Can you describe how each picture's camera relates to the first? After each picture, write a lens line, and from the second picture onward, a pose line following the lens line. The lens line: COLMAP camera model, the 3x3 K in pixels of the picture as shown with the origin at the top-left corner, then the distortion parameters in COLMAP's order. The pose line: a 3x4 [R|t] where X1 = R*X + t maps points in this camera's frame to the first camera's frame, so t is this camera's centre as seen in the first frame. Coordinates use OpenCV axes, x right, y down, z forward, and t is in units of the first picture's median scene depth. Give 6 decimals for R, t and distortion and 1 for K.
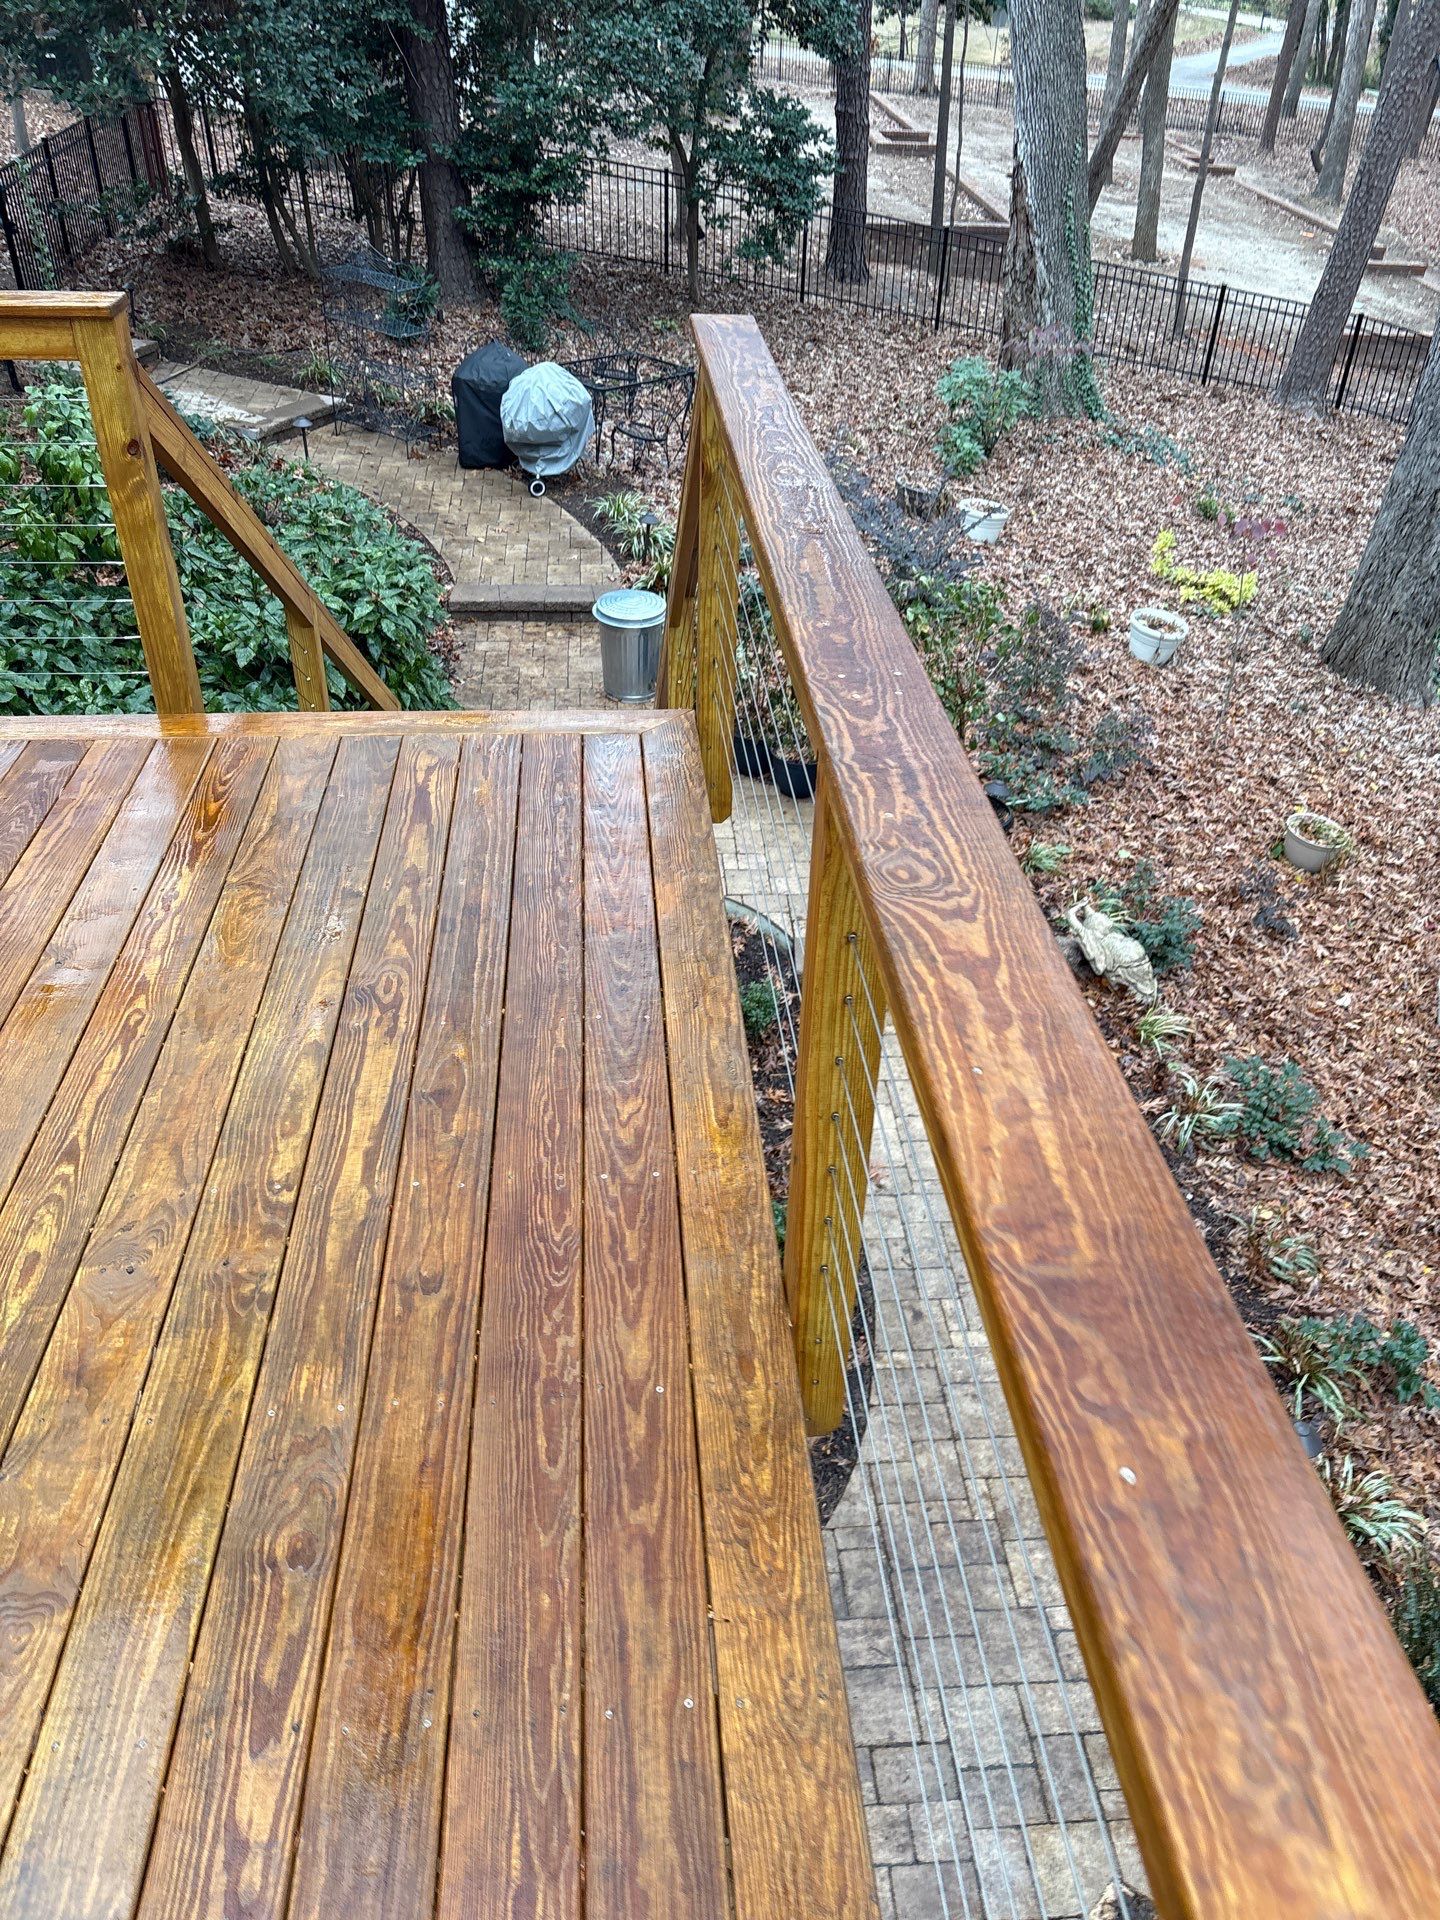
lens RADIAL K [[1446.4, 0, 720.0], [0, 1446.4, 960.0], [0, 0, 1]] dist [0.047702, -0.056432]
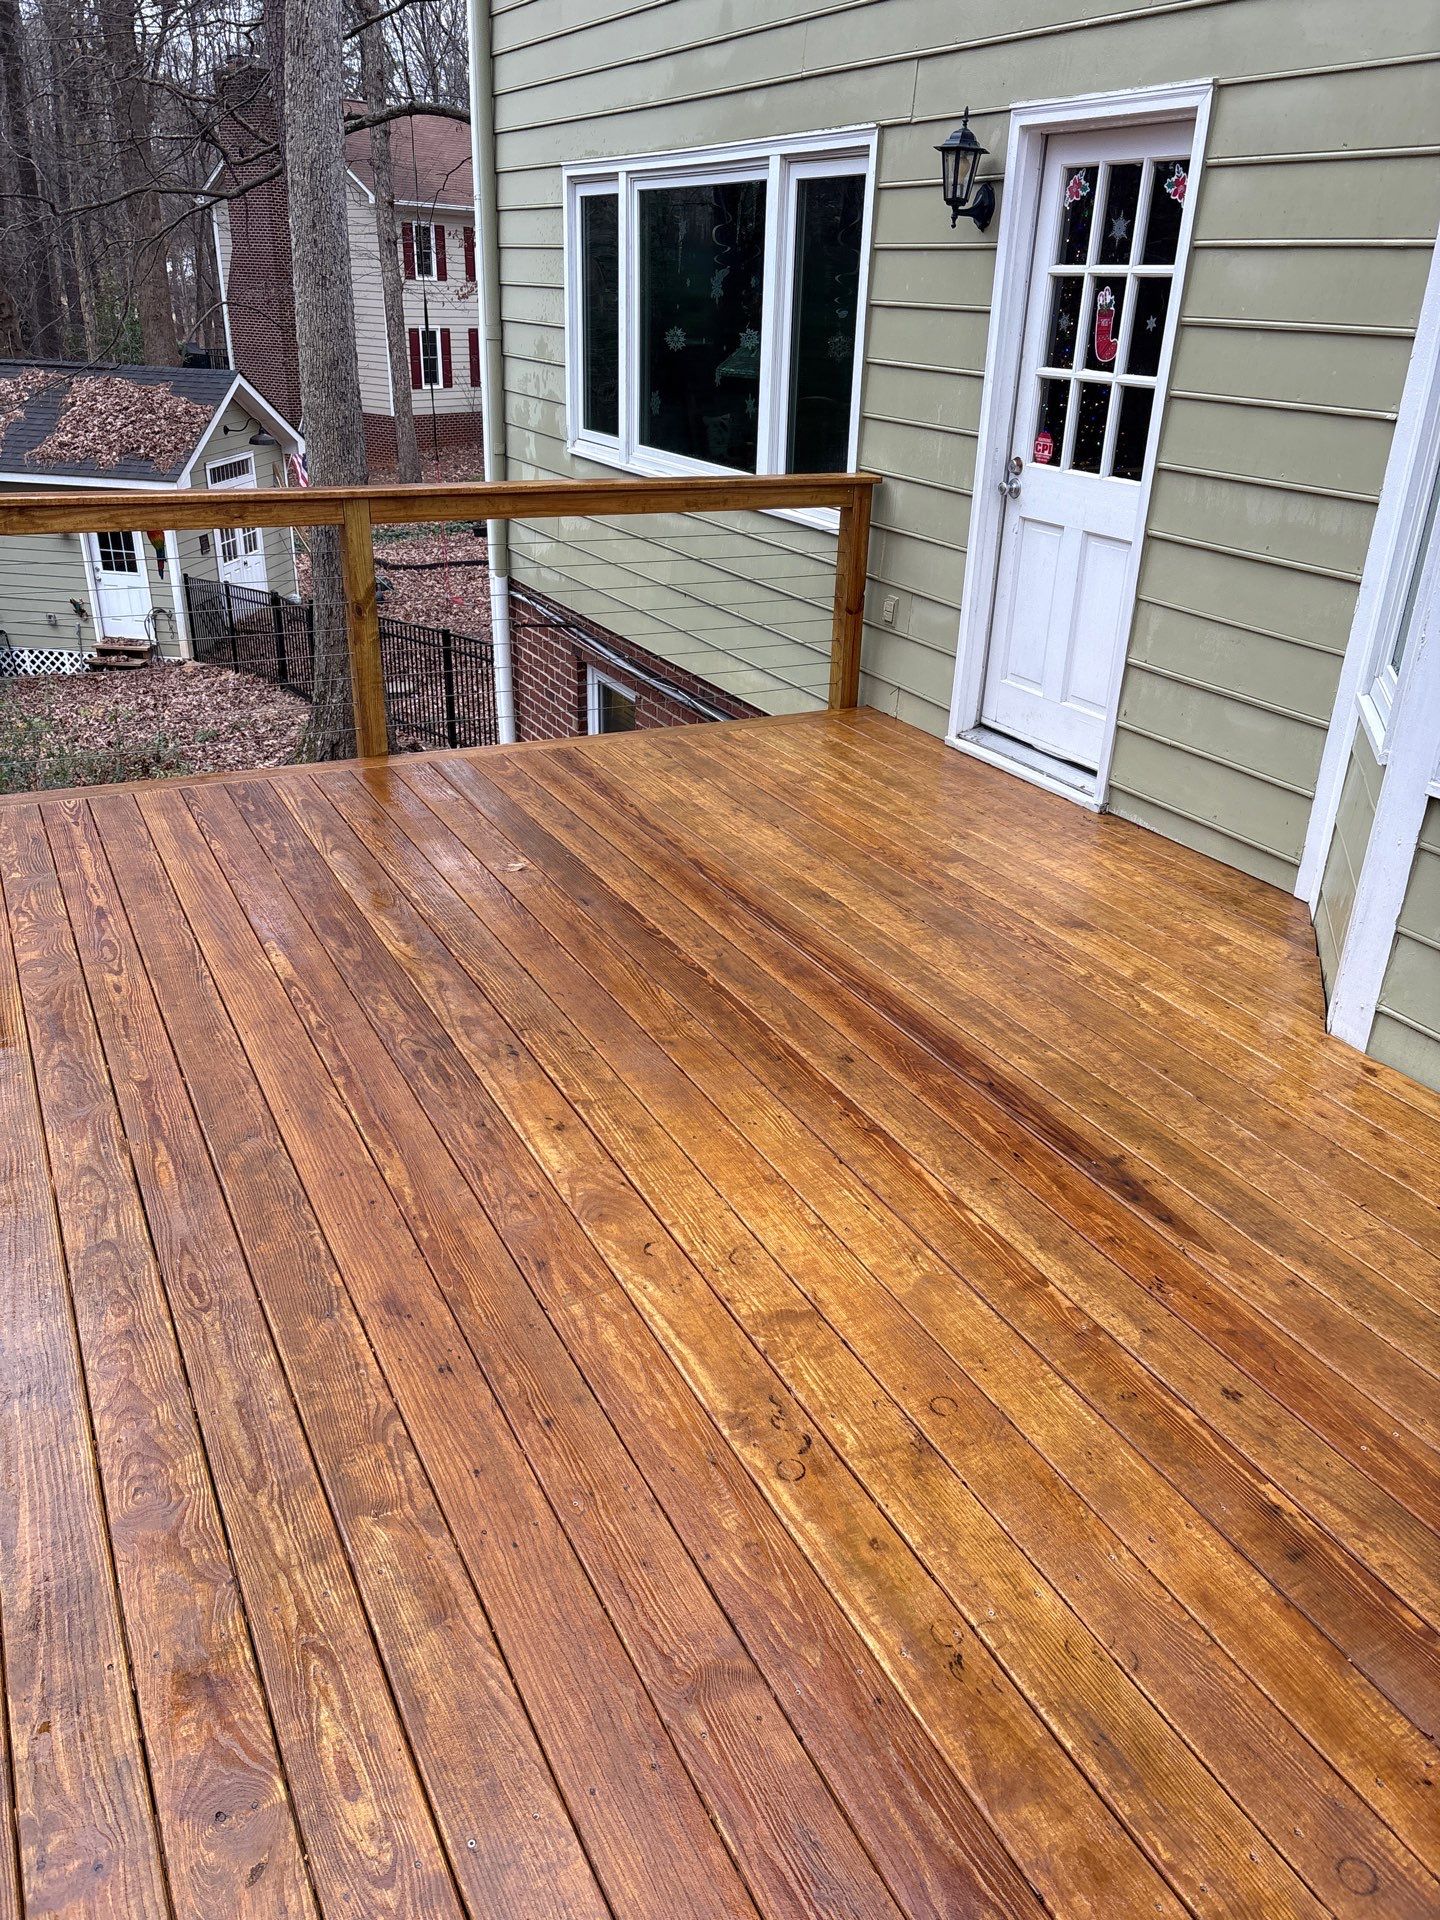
lens RADIAL K [[1446.4, 0, 720.0], [0, 1446.4, 960.0], [0, 0, 1]] dist [0.047702, -0.056432]
pose [[-0.923798, 0.118811, -0.363981, -0.373656], [-0.256446, 0.513905, 0.818619, -0.680881], [0.284312, 0.849580, -0.444275, 0.916006]]
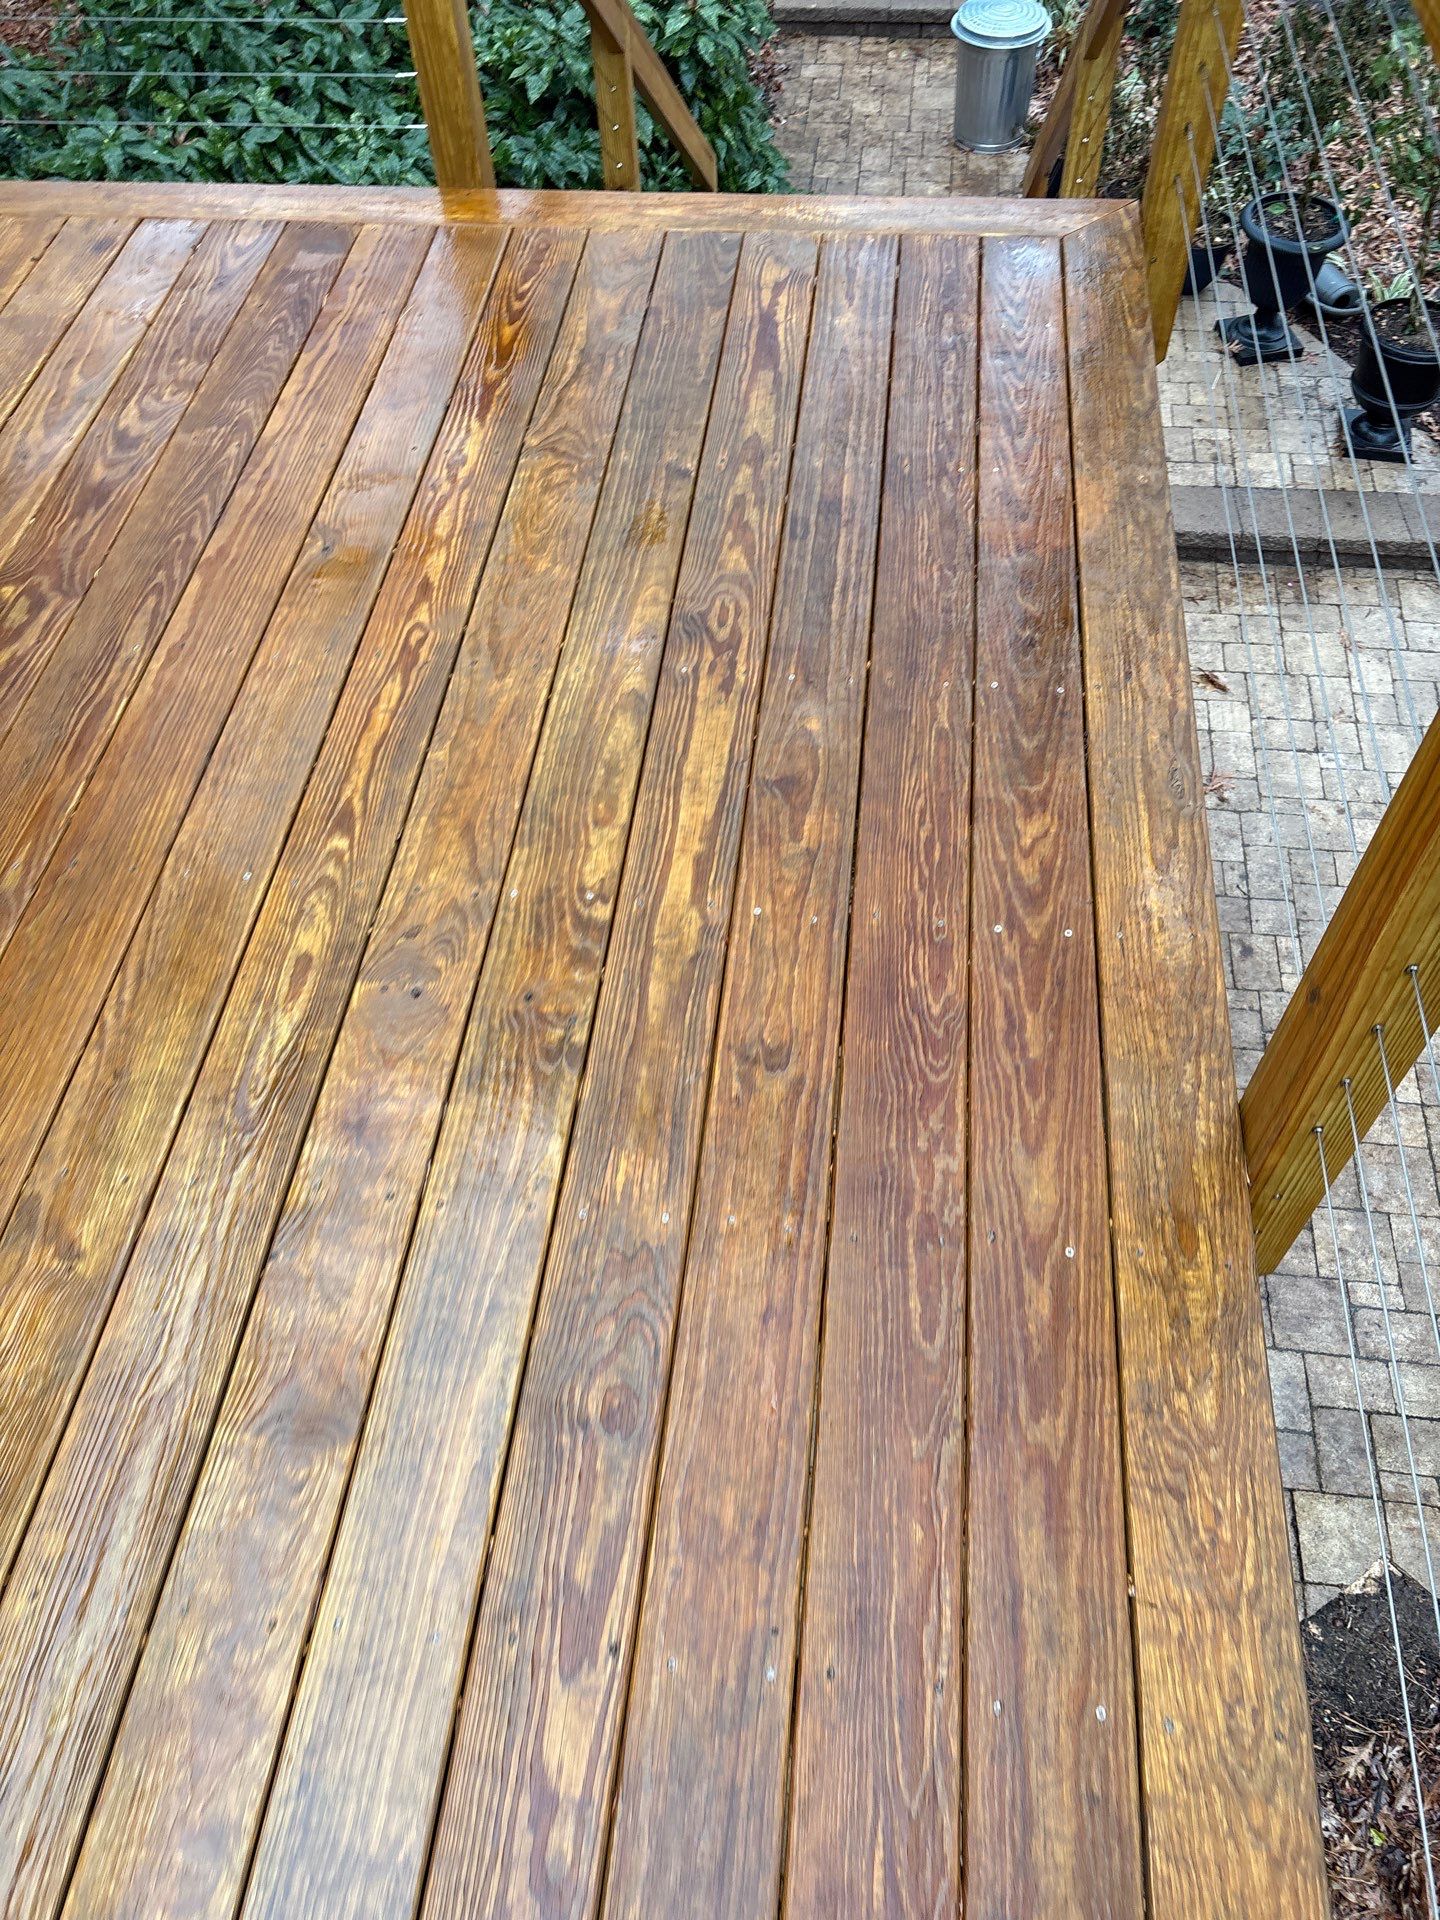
lens RADIAL K [[1446.4, 0, 720.0], [0, 1446.4, 960.0], [0, 0, 1]] dist [0.047702, -0.056432]
pose [[0.980575, 0.118642, -0.156193, -0.098811], [-0.059871, 0.939362, 0.337662, -0.079786], [0.186783, -0.321751, 0.928218, 0.247947]]
